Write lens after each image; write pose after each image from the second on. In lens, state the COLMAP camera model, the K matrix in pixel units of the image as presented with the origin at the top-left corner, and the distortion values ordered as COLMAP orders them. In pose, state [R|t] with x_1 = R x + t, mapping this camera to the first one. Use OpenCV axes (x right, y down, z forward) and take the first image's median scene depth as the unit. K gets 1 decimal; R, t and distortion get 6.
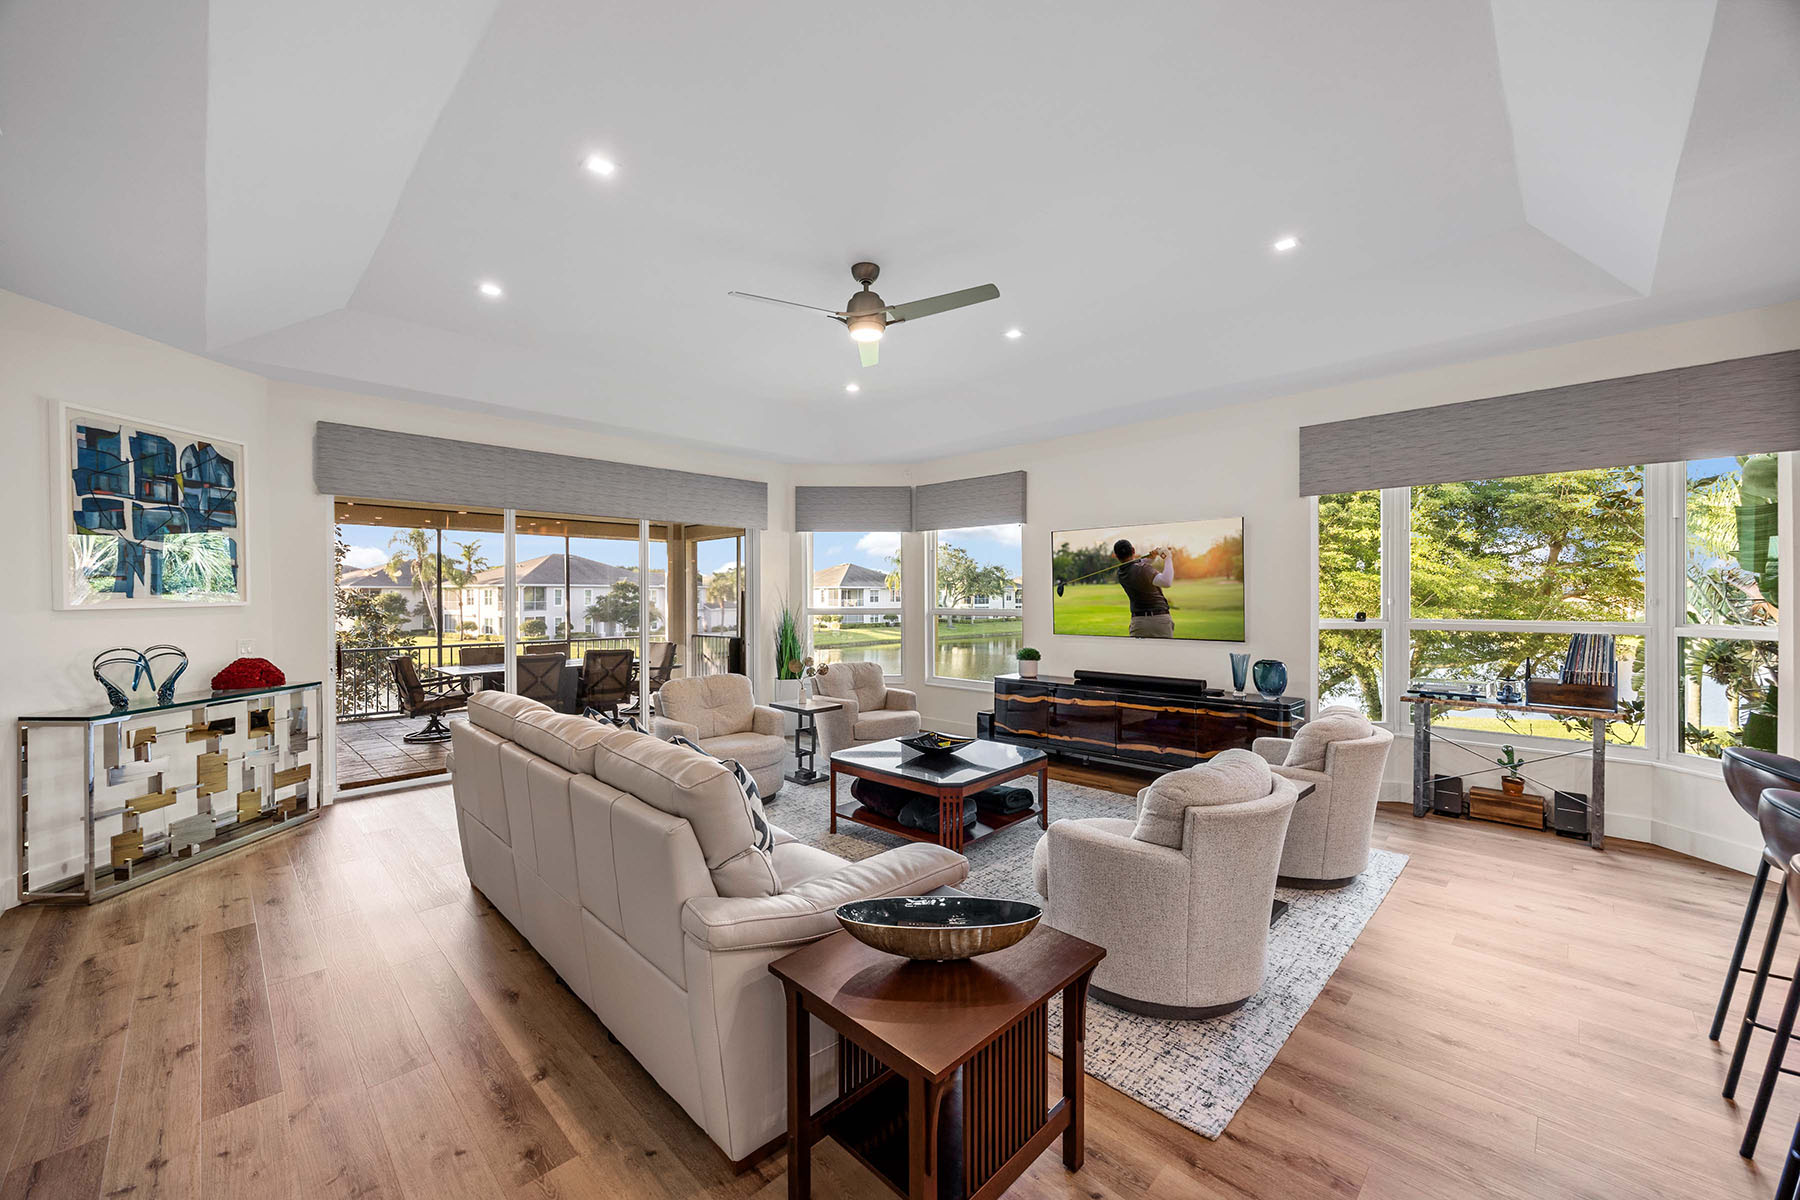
lens RADIAL K [[688.3, 0, 897.2], [0, 688.3, 598.7], [0, 0, 1]] dist [-0.001906, -0.000574]
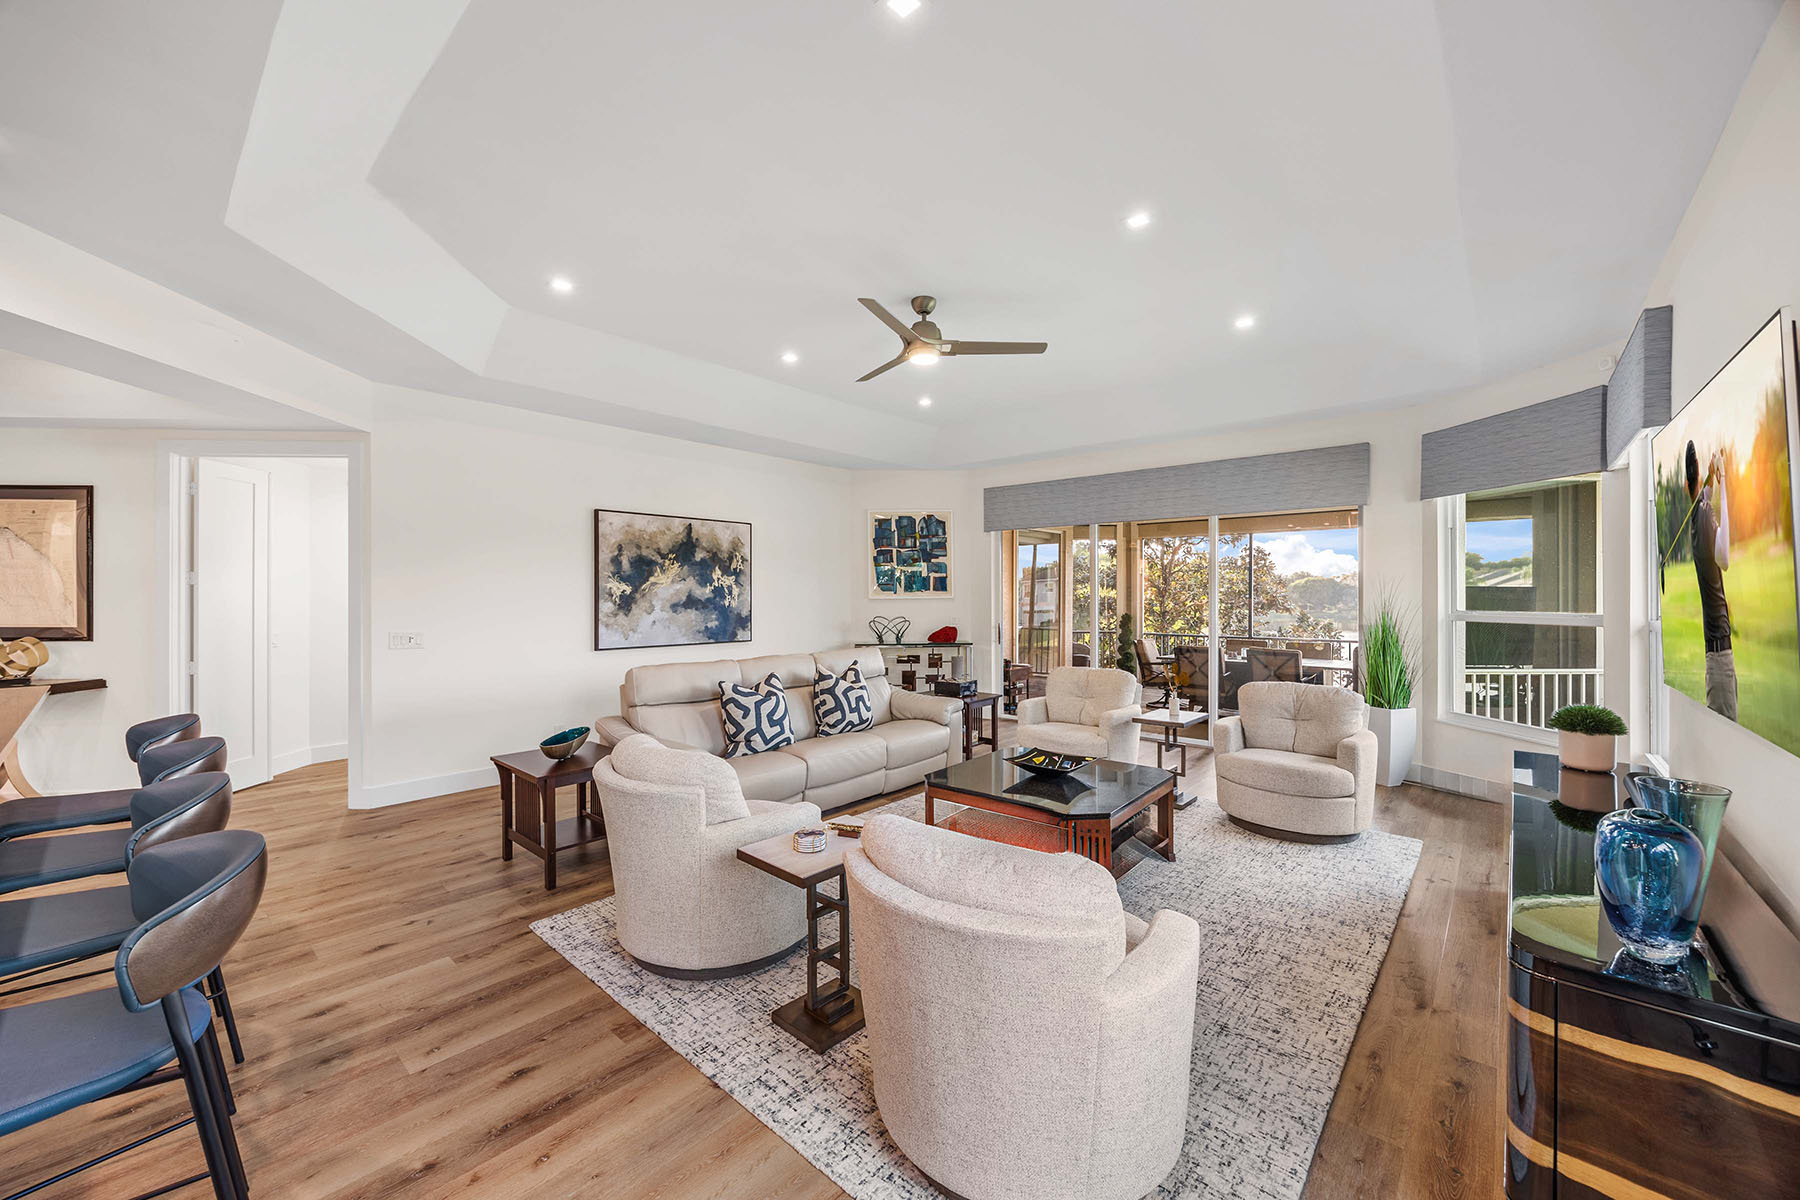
lens RADIAL K [[688.3, 0, 895.1], [0, 688.3, 592.4], [0, 0, 1]] dist [-0.001906, -0.000574]
pose [[0.058144, -0.001249, -0.998307, 0.832642], [-0.003116, 0.999994, -0.001433, -0.001575], [0.998303, 0.003194, 0.058140, 0.688074]]
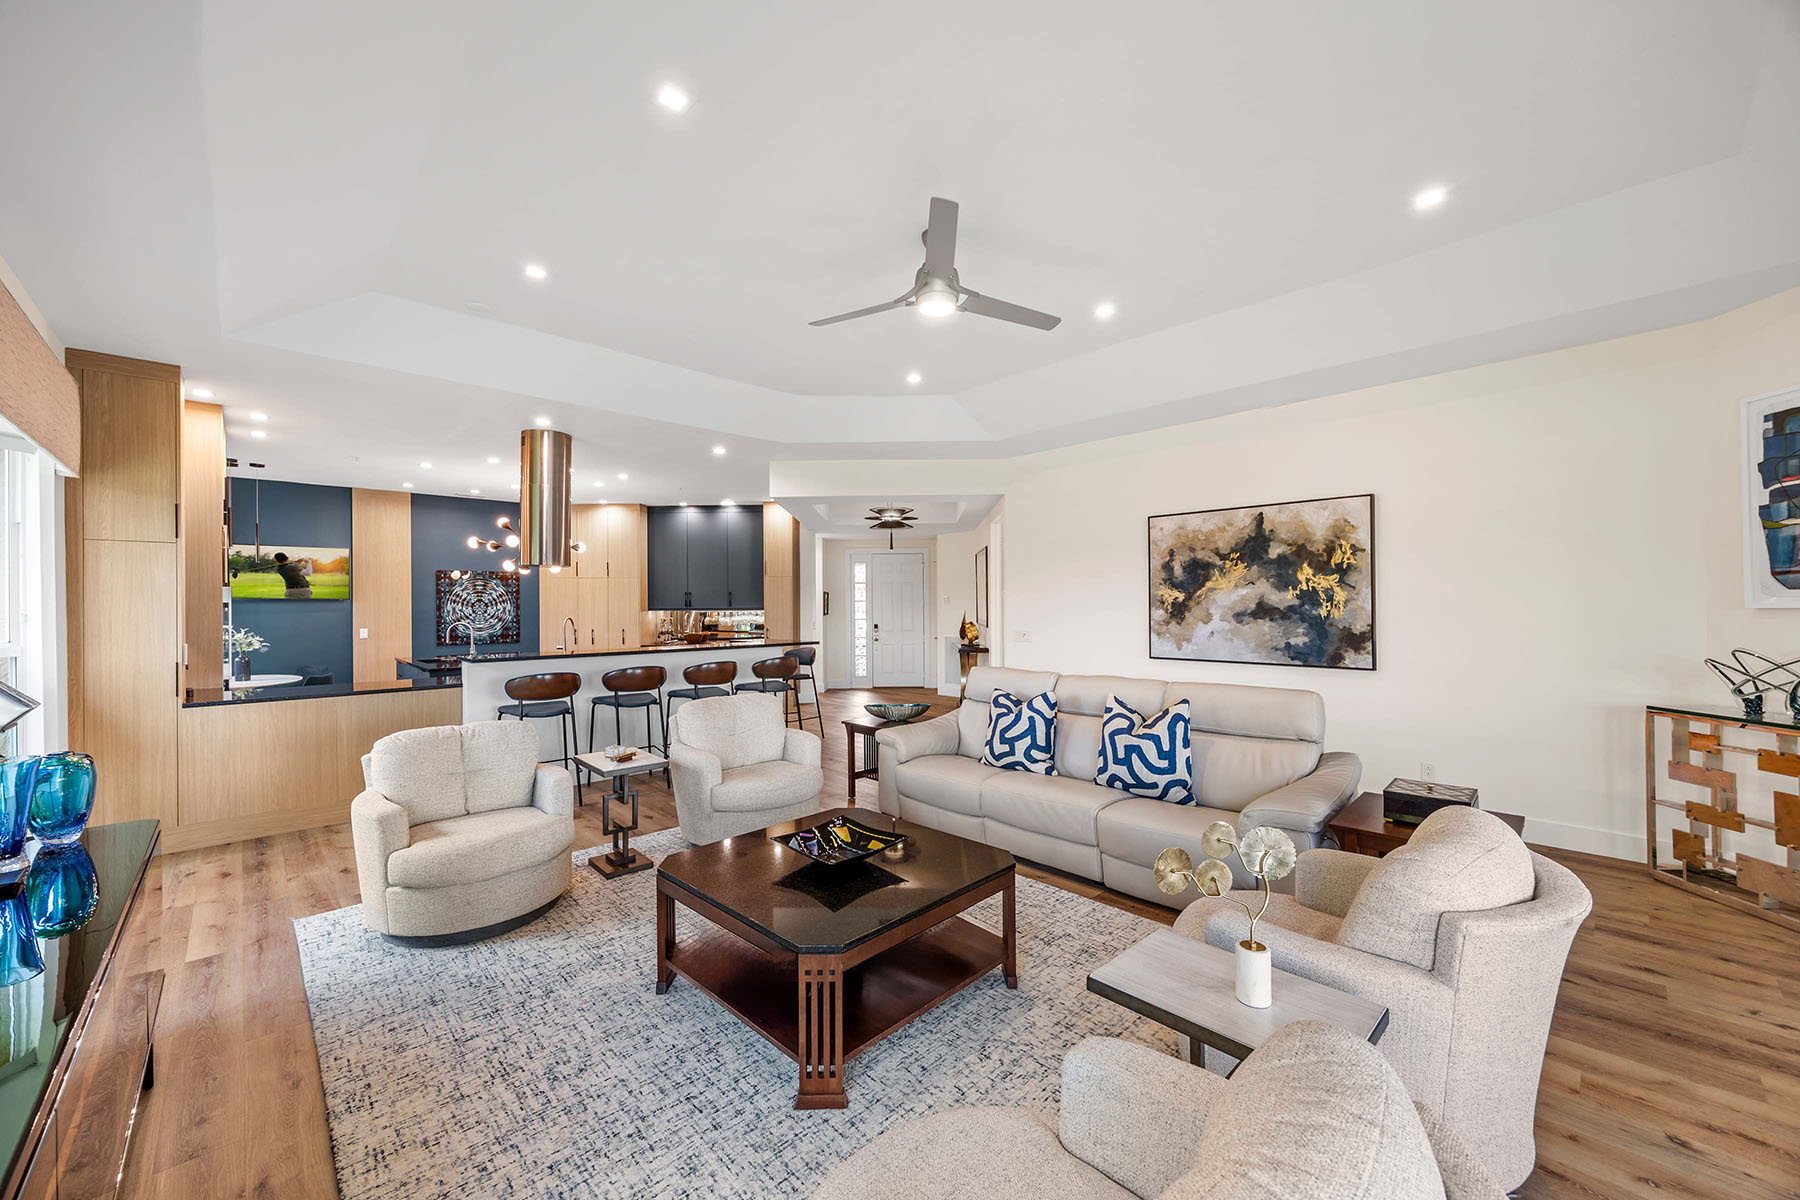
lens RADIAL K [[688.3, 0, 896.9], [0, 688.3, 599.0], [0, 0, 1]] dist [-0.001906, -0.000574]
pose [[-0.999710, 0.009513, 0.022132, -0.000553], [0.009415, 0.999946, -0.004505, -0.002283], [-0.022173, -0.004296, -0.999745, 1.463509]]
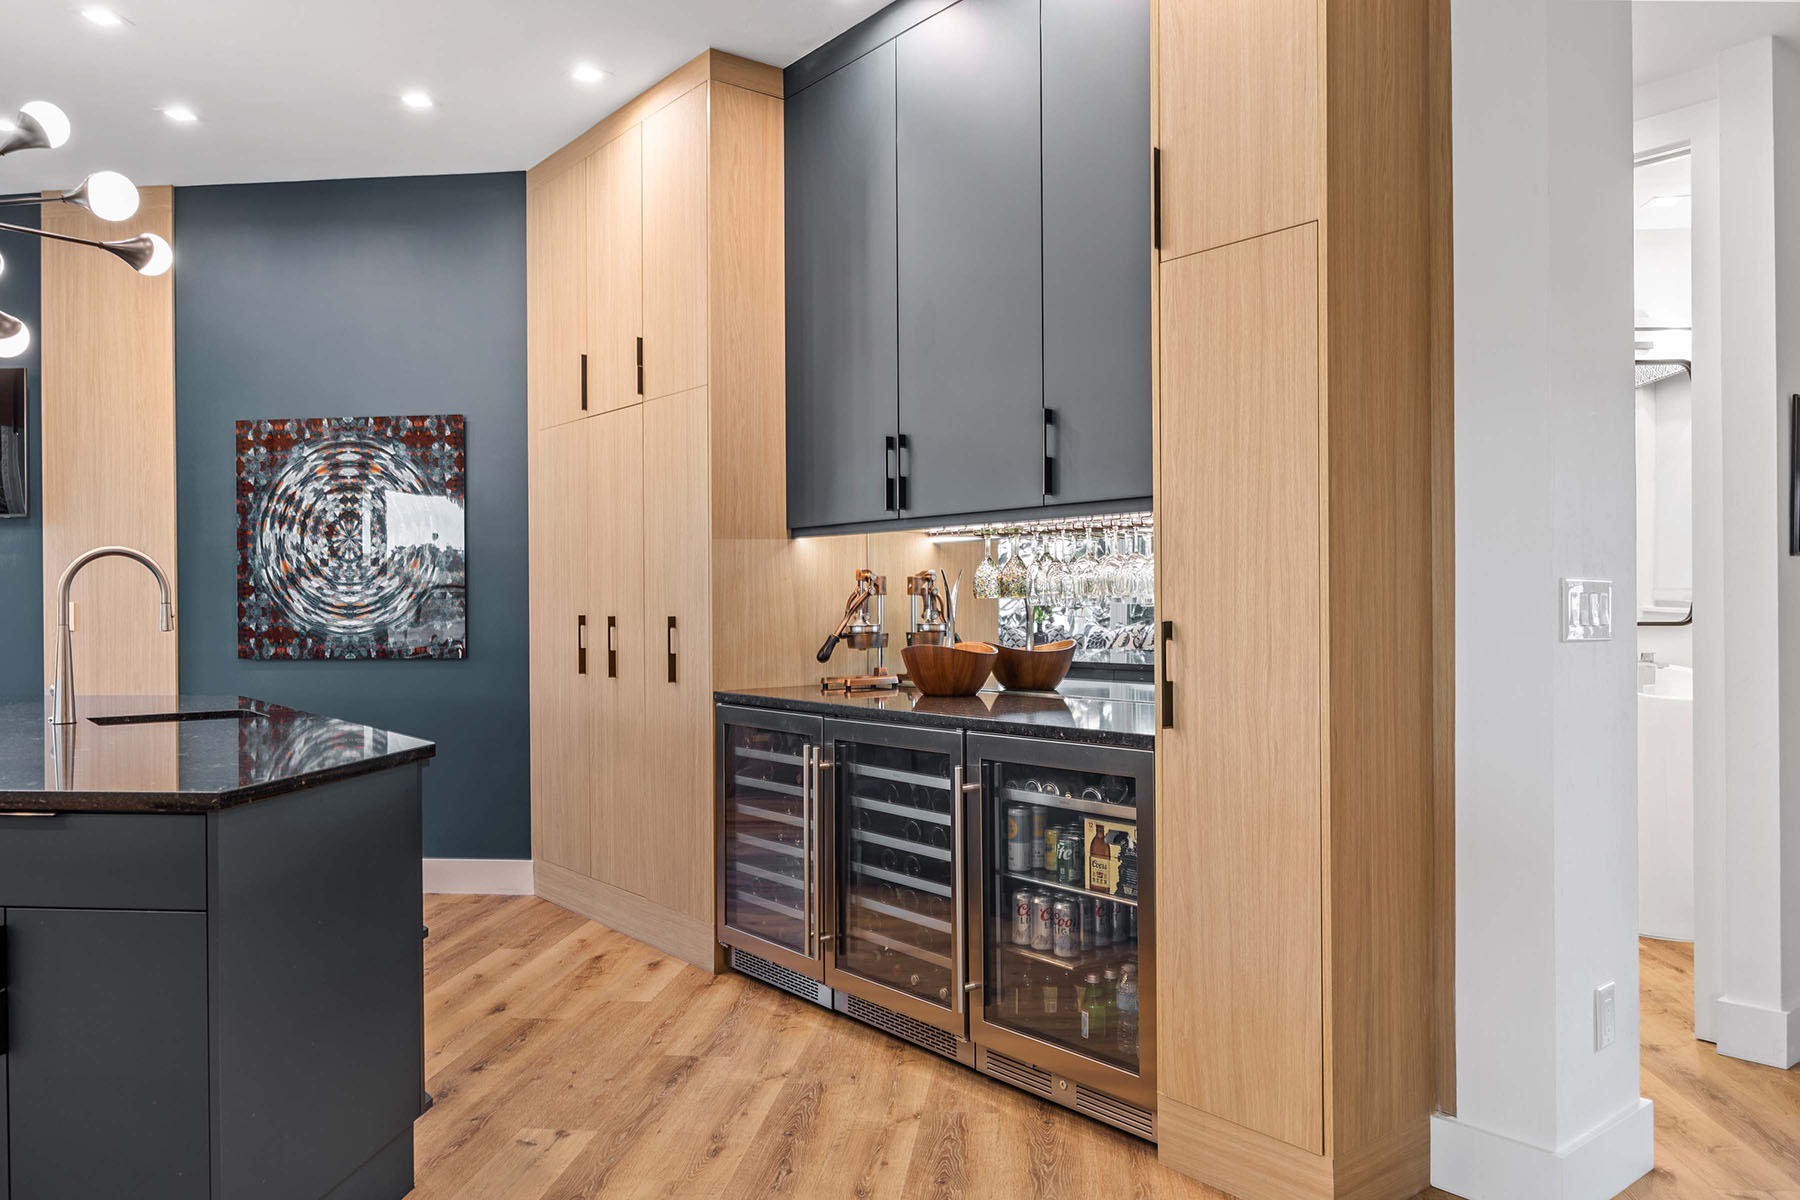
lens RADIAL K [[1297.0, 0, 915.4], [0, 1297.0, 594.7], [0, 0, 1]] dist [-0.008281, 0.009952]
pose [[-0.621227, 0.011271, 0.783549, 0.074675], [0.015714, 0.999875, -0.001924, 0.059947], [-0.783473, 0.011118, -0.621326, -0.173667]]
